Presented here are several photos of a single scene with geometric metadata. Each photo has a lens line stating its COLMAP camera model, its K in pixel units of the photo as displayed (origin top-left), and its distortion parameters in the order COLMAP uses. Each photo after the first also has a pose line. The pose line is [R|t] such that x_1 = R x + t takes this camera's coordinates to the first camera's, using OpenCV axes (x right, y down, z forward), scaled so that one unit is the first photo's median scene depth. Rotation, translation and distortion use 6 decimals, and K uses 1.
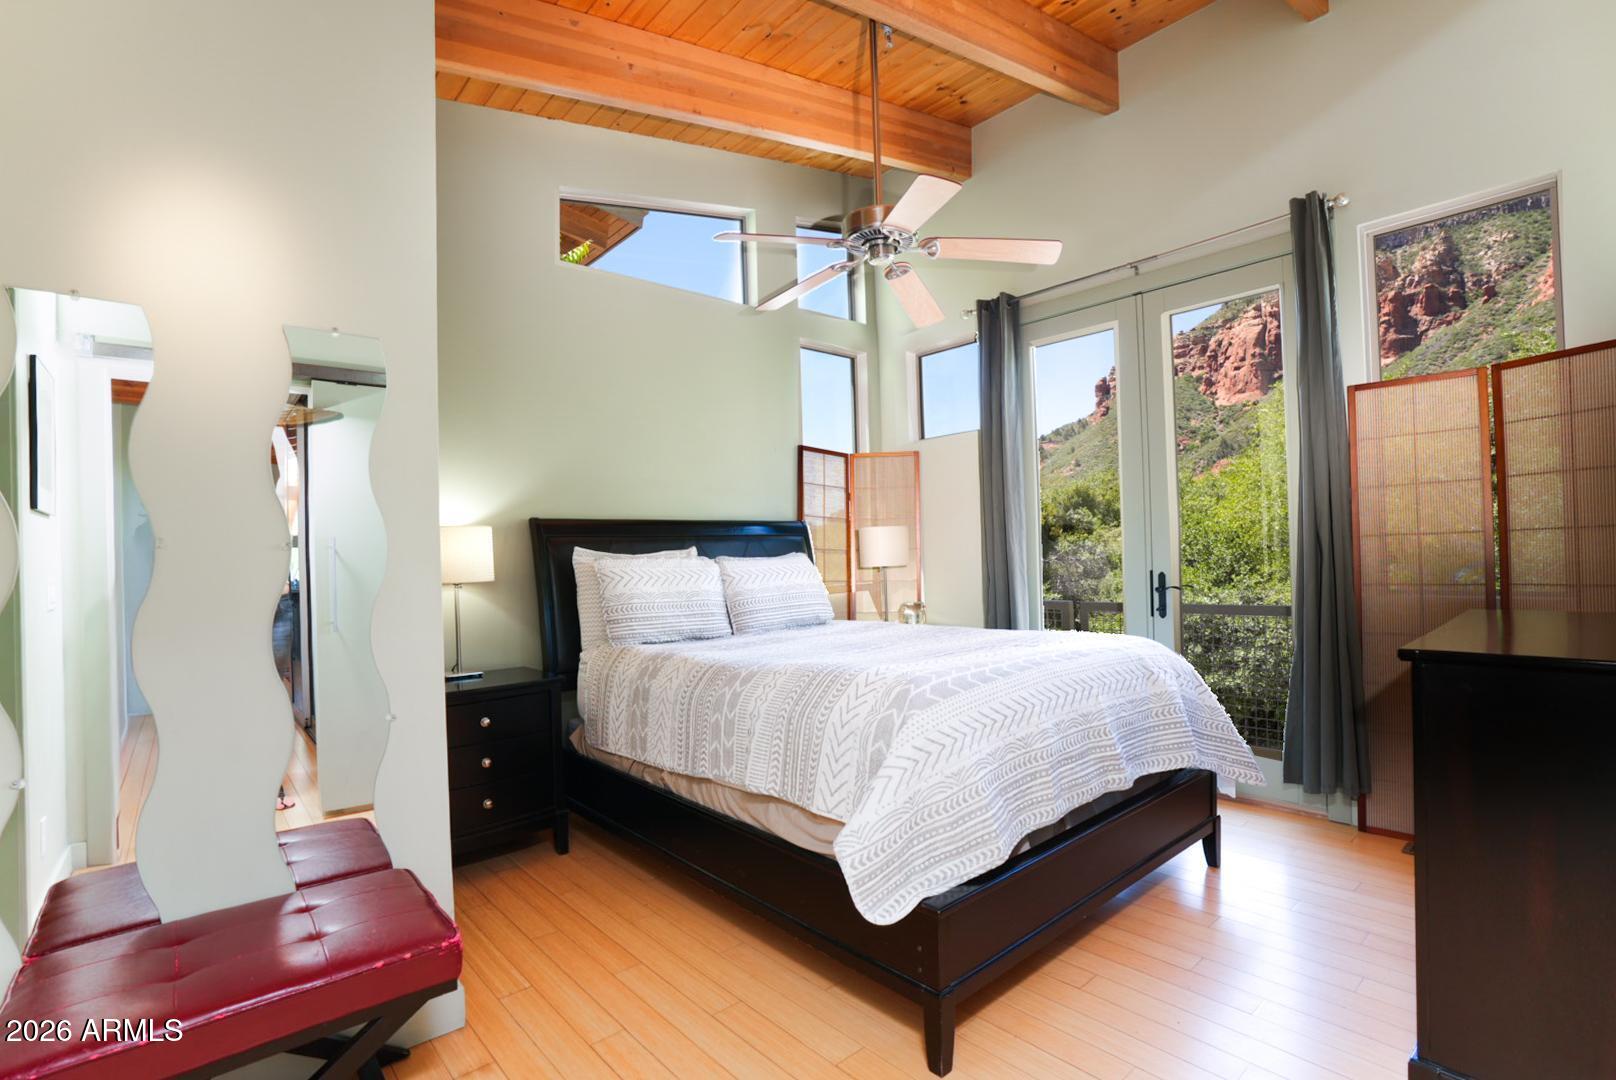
lens RADIAL K [[770.5, 0, 812.2], [0, 770.5, 551.2], [0, 0, 1]] dist [-0.062683, 0.030327]
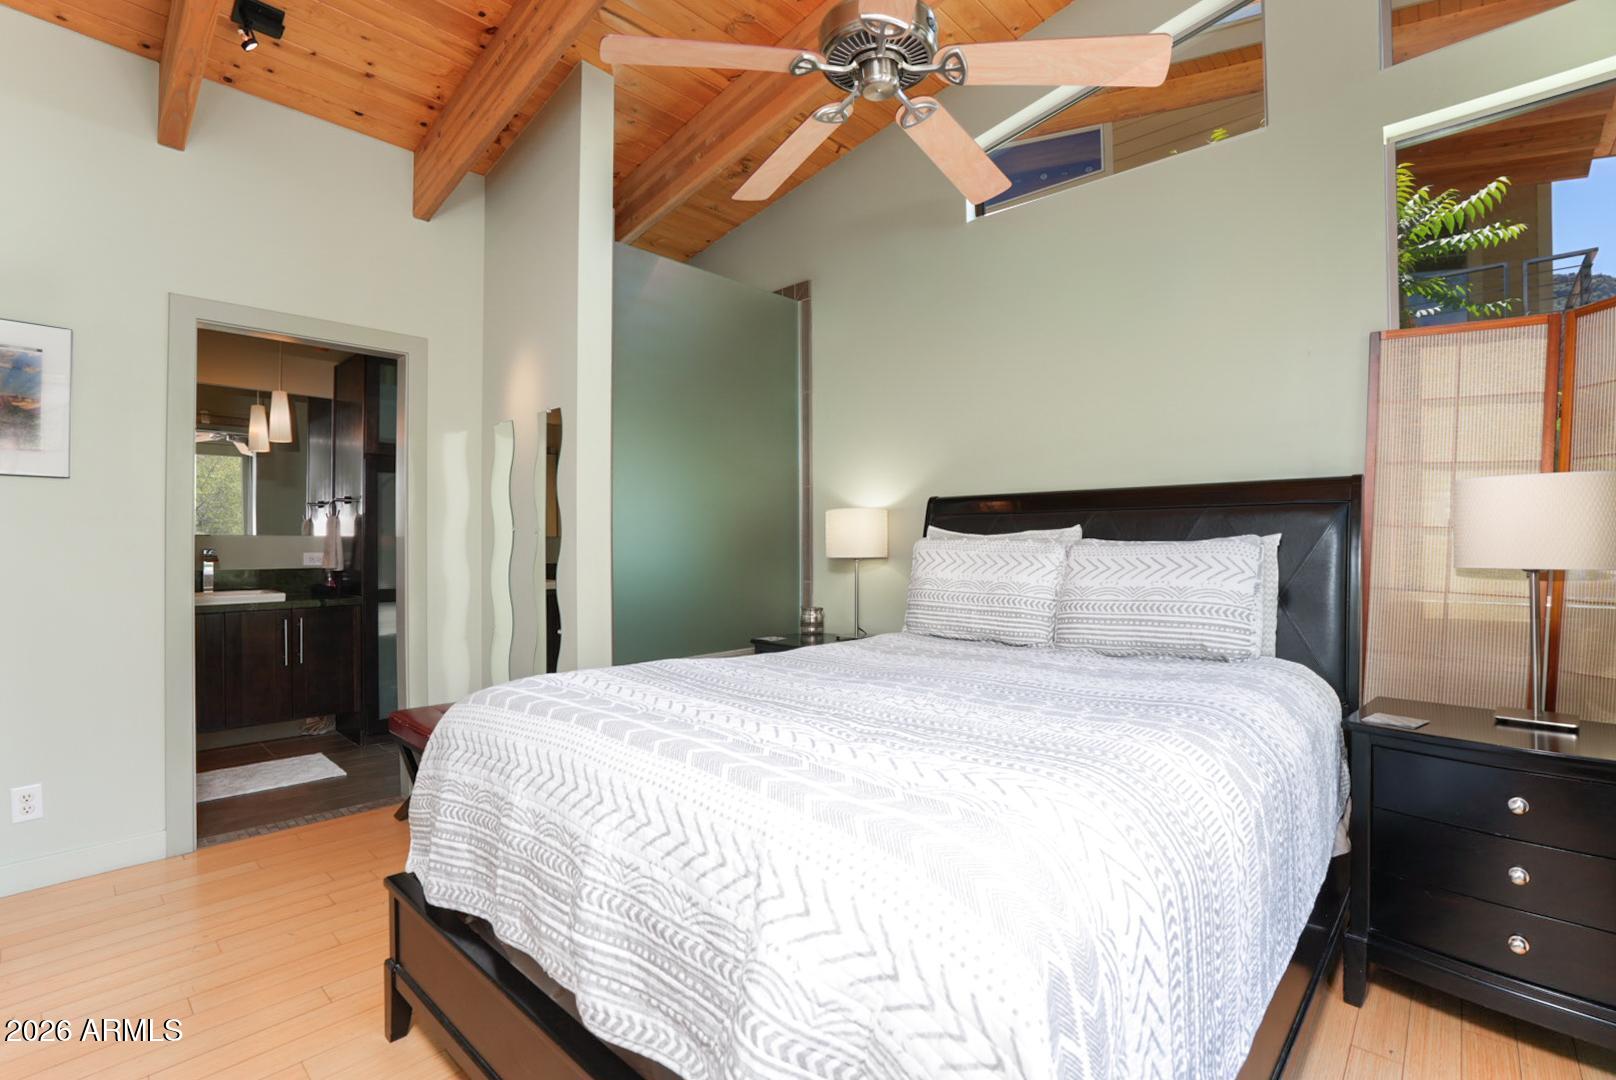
lens RADIAL K [[741.9, 0, 800.1], [0, 741.9, 538.5], [0, 0, 1]] dist [-0.069681, 0.026076]
pose [[0.098752, 0.025754, -0.994779, 0.551761], [0.003039, 0.999653, 0.026181, -0.013203], [0.995107, -0.005608, 0.098640, 0.686793]]
